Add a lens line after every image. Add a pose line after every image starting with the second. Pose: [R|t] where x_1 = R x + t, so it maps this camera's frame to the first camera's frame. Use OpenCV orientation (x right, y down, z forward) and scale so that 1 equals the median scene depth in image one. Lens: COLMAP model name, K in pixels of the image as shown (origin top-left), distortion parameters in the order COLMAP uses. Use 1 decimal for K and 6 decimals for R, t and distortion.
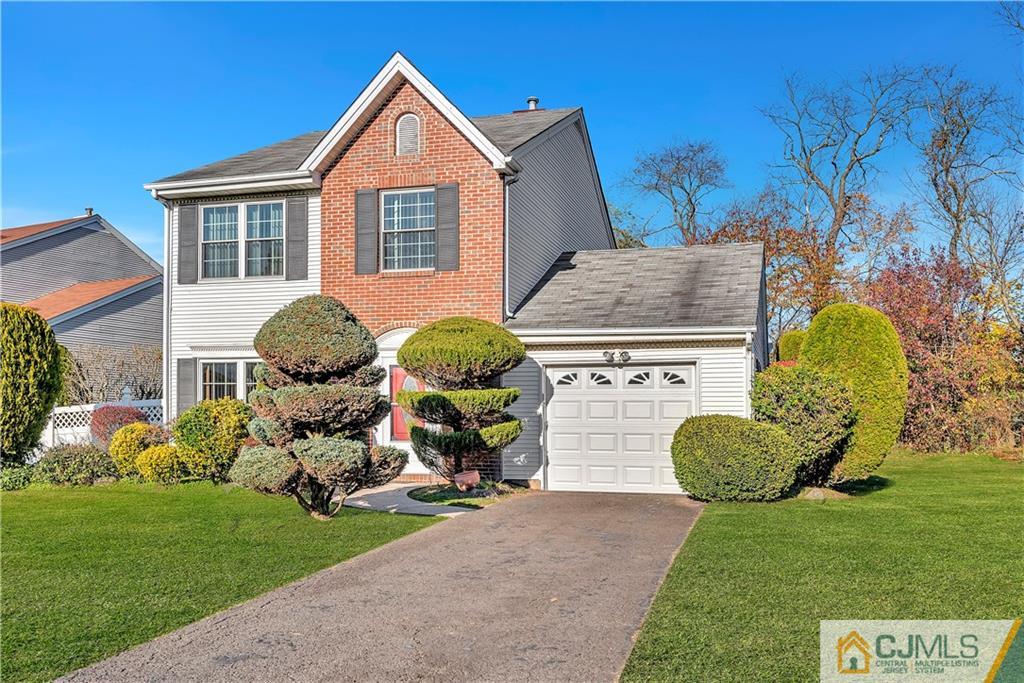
lens RADIAL K [[868.4, 0, 525.7], [0, 868.4, 383.5], [0, 0, 1]] dist [0.008476, -0.003703]
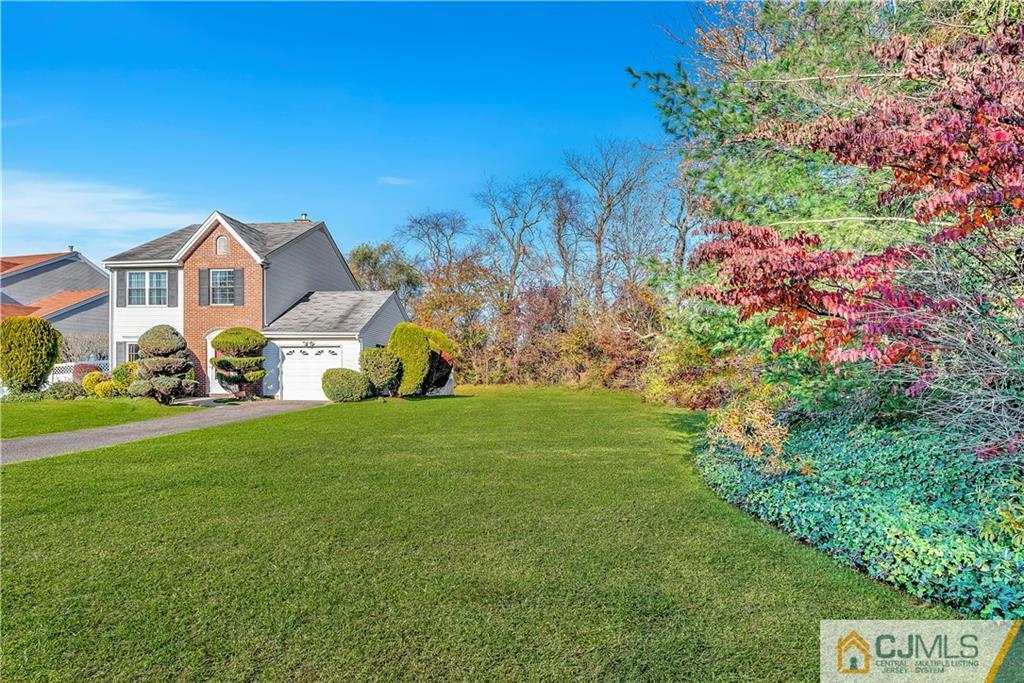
lens RADIAL K [[654.6, 0, 510.6], [0, 654.6, 347.0], [0, 0, 1]] dist [0.001273, -0.000066]
pose [[0.991868, 0.002772, 0.127244, 0.385244], [-0.003811, 0.999961, 0.007919, -0.034238], [-0.127217, -0.008340, 0.991840, -0.780208]]
